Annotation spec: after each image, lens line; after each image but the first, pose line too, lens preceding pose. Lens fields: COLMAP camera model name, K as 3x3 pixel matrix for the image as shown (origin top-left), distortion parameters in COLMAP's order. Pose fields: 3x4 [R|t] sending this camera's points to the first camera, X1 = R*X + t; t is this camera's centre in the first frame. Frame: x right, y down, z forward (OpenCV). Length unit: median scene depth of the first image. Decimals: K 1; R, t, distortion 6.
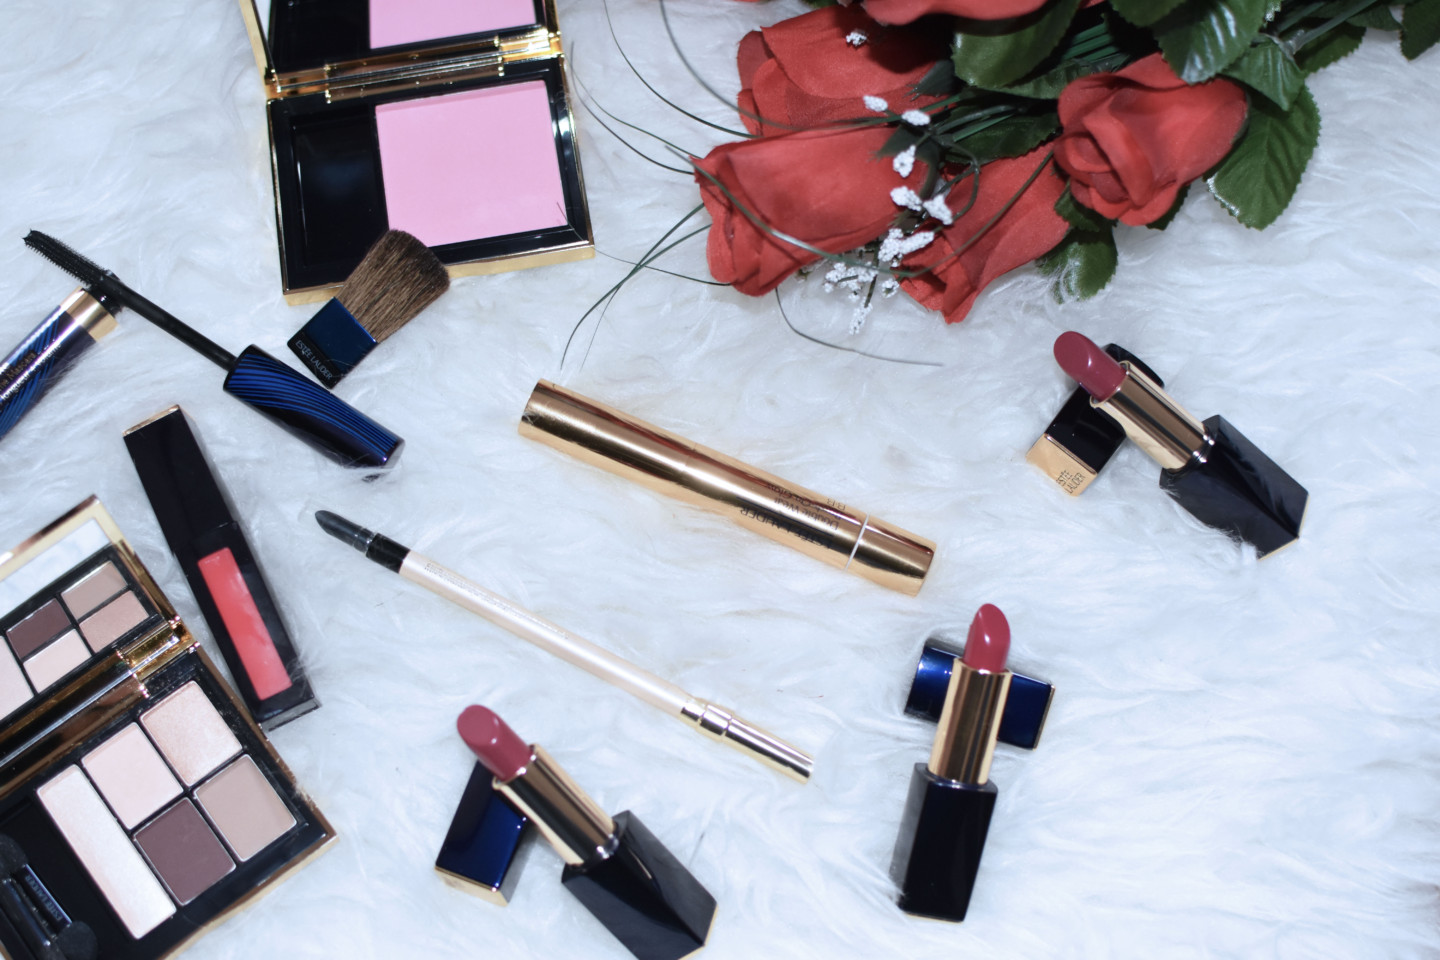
lens RADIAL K [[2163.1, 0, 720.0], [0, 2163.1, 480.0], [0, 0, 1]] dist [-0.188726, -0.009892]
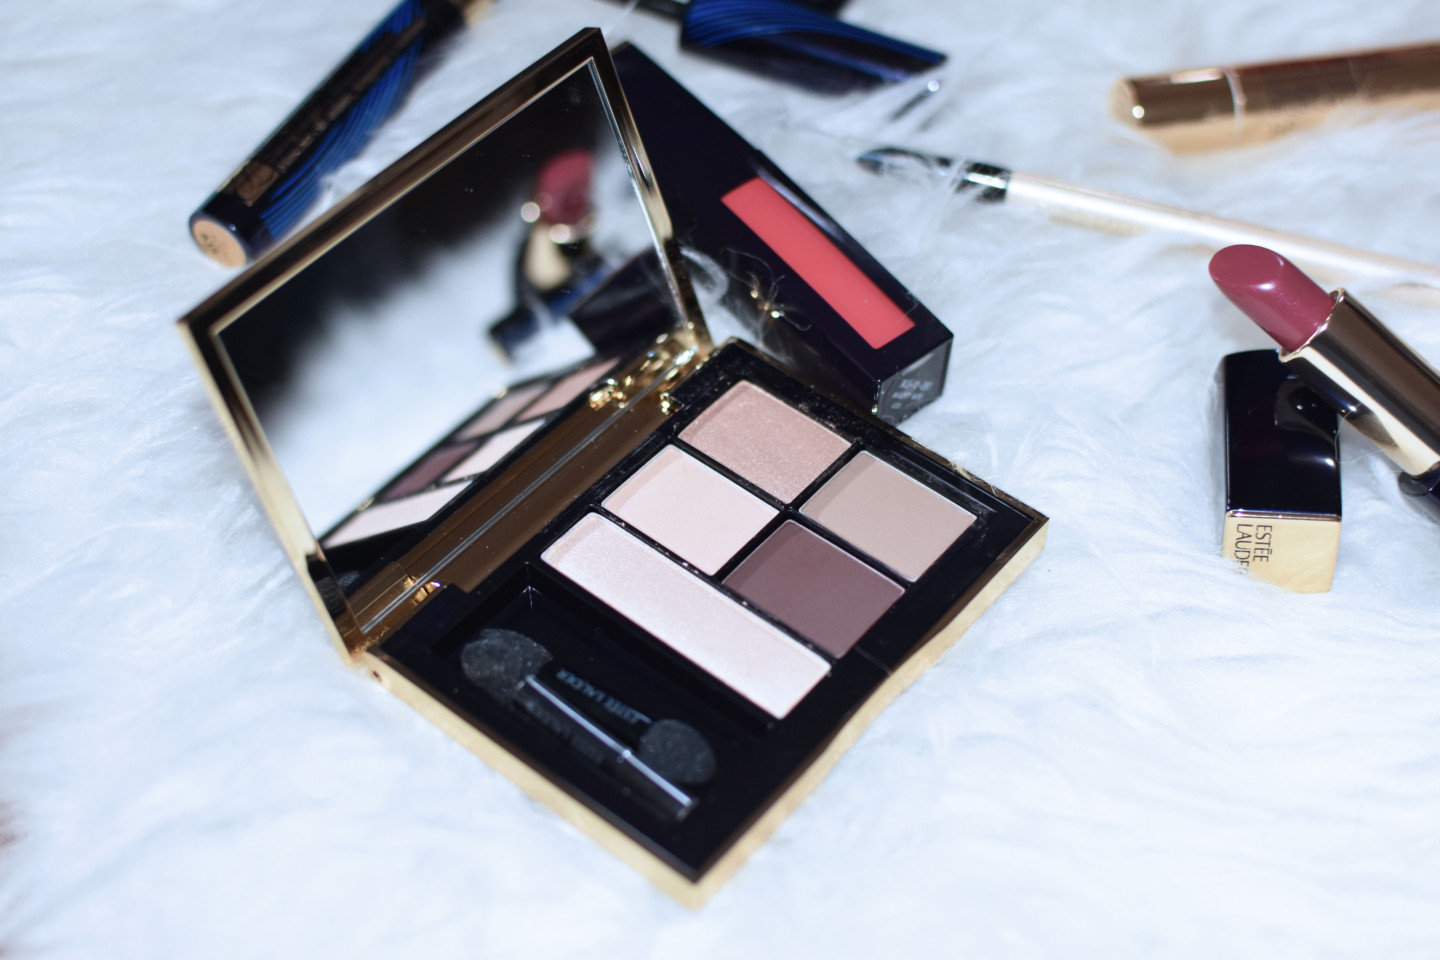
lens RADIAL K [[2163.1, 0, 720.0], [0, 2163.1, 480.0], [0, 0, 1]] dist [-0.188726, -0.009892]
pose [[0.977144, -0.182173, 0.109553, -0.324561], [0.209399, 0.913649, -0.348422, 0.338423], [-0.036620, 0.363398, 0.930914, 0.408674]]
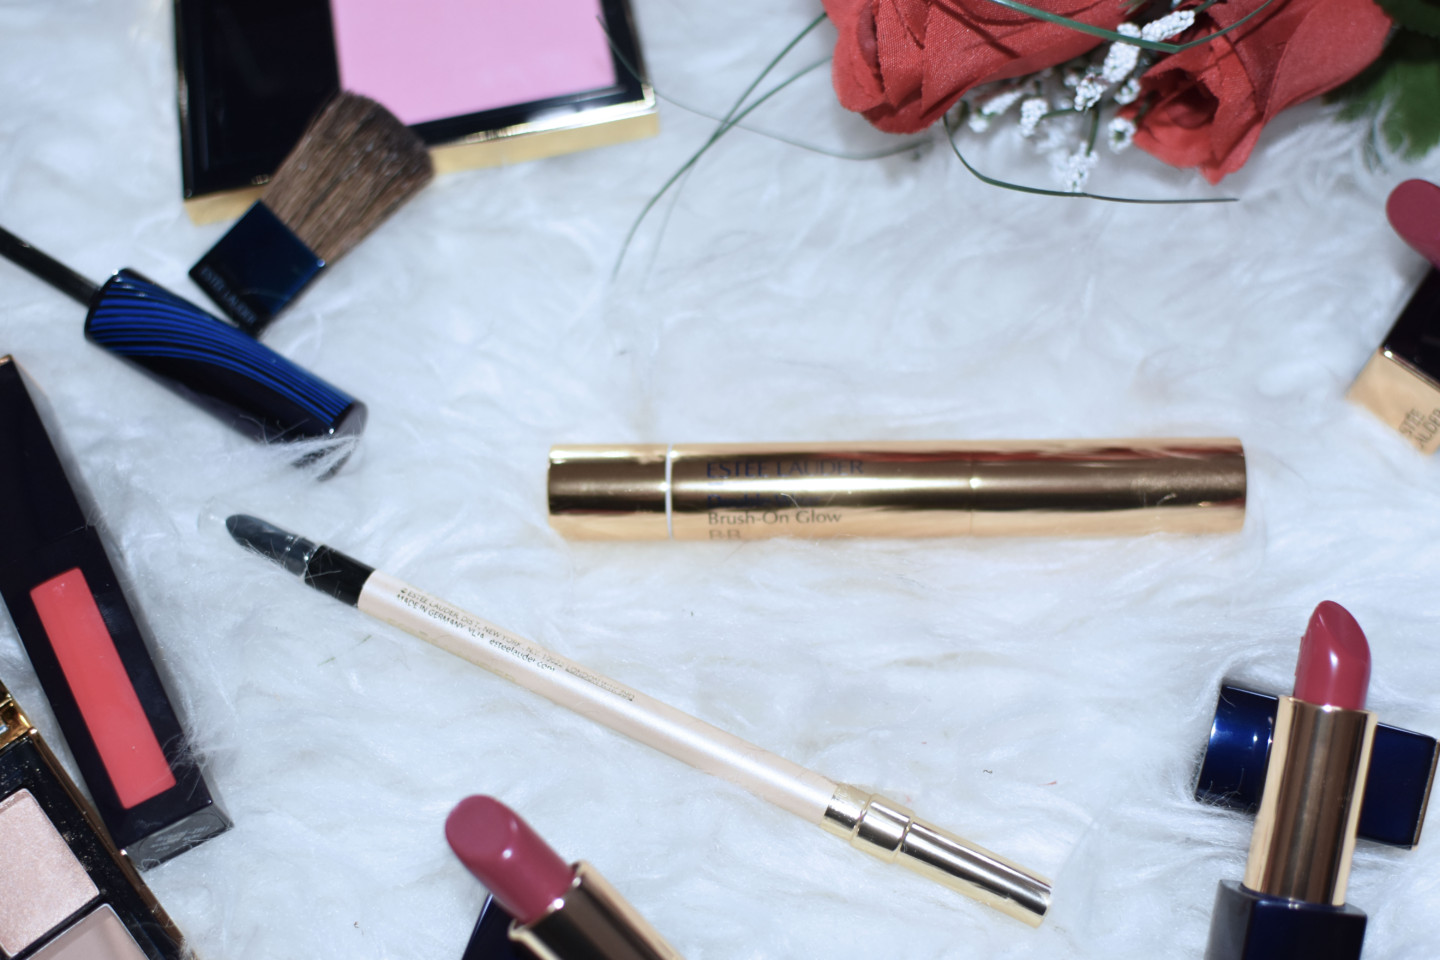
lens RADIAL K [[2163.1, 0, 720.0], [0, 2163.1, 480.0], [0, 0, 1]] dist [-0.188726, -0.009892]
pose [[0.998420, -0.043392, -0.035691, -0.021709], [0.037698, 0.988403, -0.147100, 0.101990], [0.041660, 0.145522, 0.988477, 0.391149]]
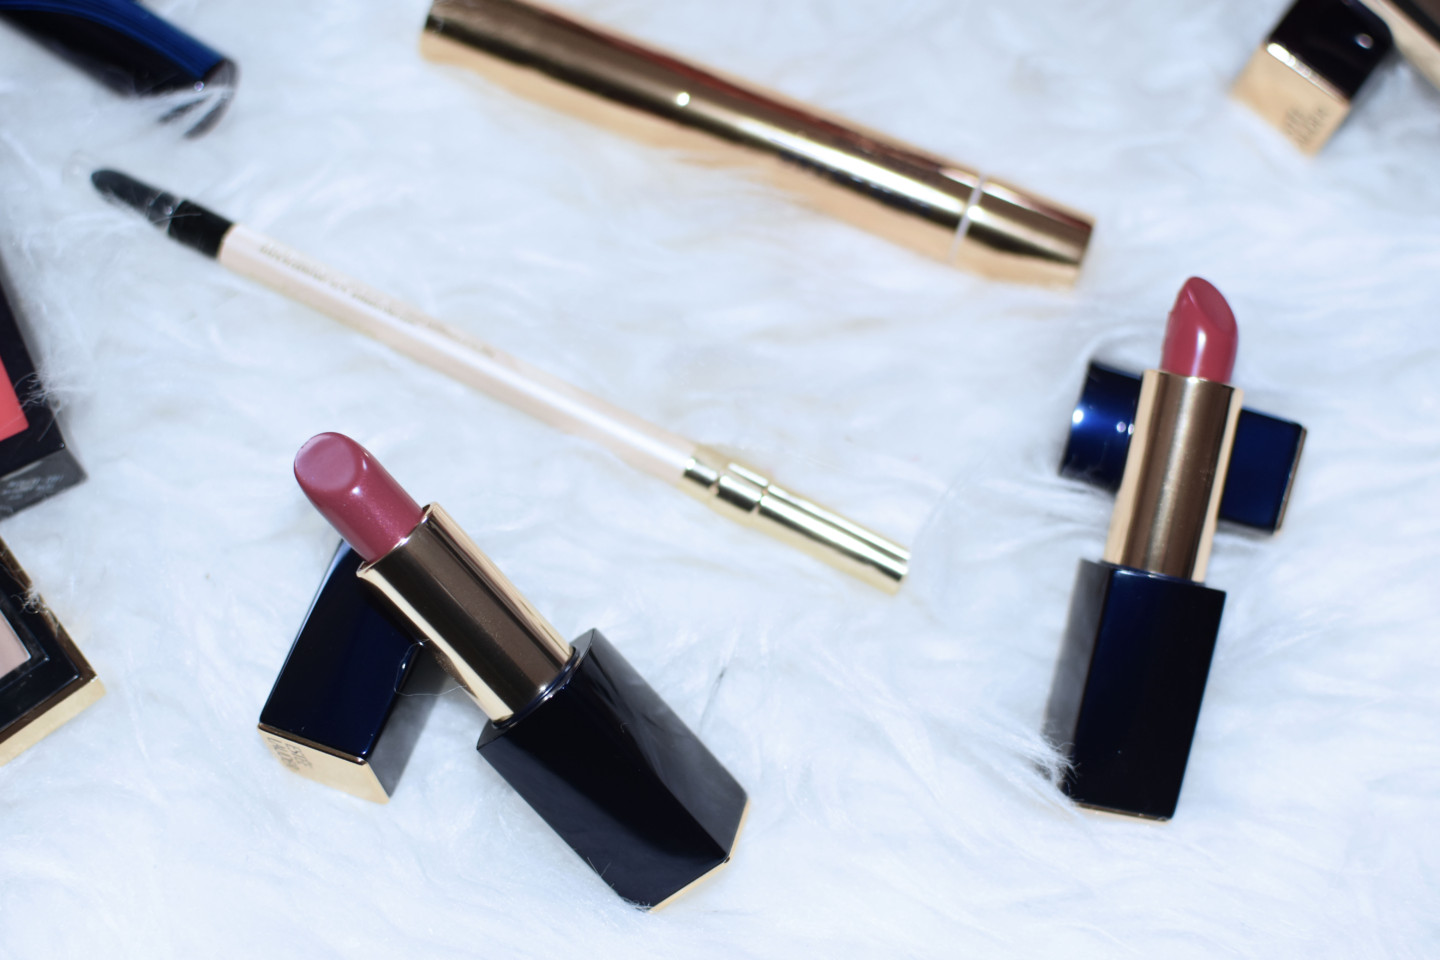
lens RADIAL K [[2163.1, 0, 720.0], [0, 2163.1, 480.0], [0, 0, 1]] dist [-0.188726, -0.009892]
pose [[0.999926, -0.011486, -0.003909, -0.005730], [0.011159, 0.997101, -0.075271, 0.152249], [0.004762, 0.075222, 0.997155, 0.403036]]
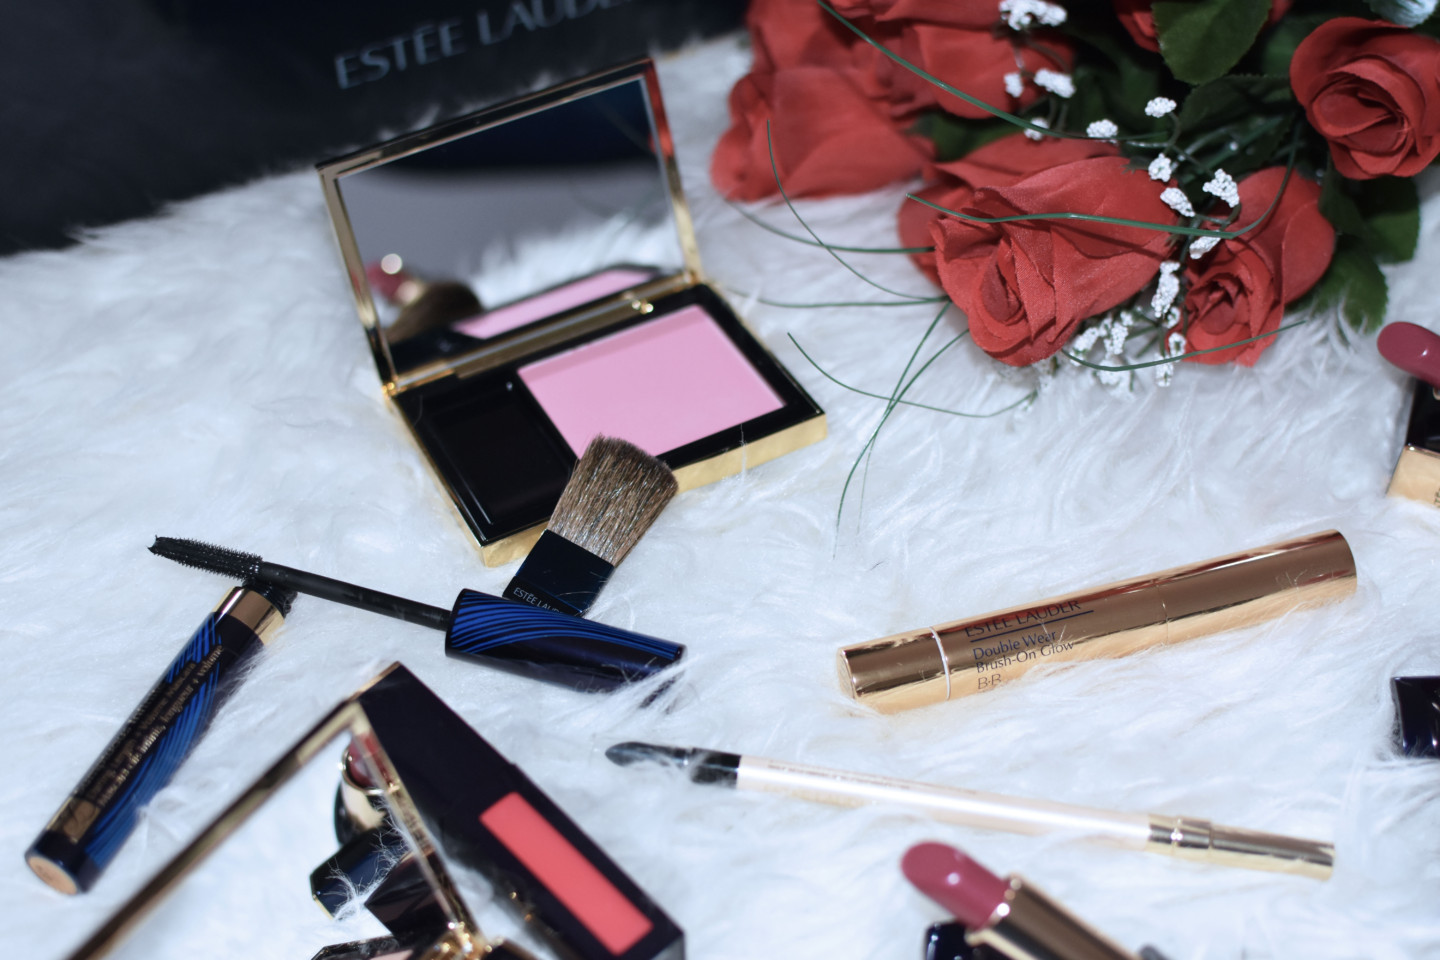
lens RADIAL K [[2163.1, 0, 720.0], [0, 2163.1, 480.0], [0, 0, 1]] dist [-0.188726, -0.009892]
pose [[0.958129, -0.241531, 0.153794, -0.244881], [0.285150, 0.853731, -0.435698, 0.282595], [-0.026065, 0.461309, 0.886857, 0.270603]]
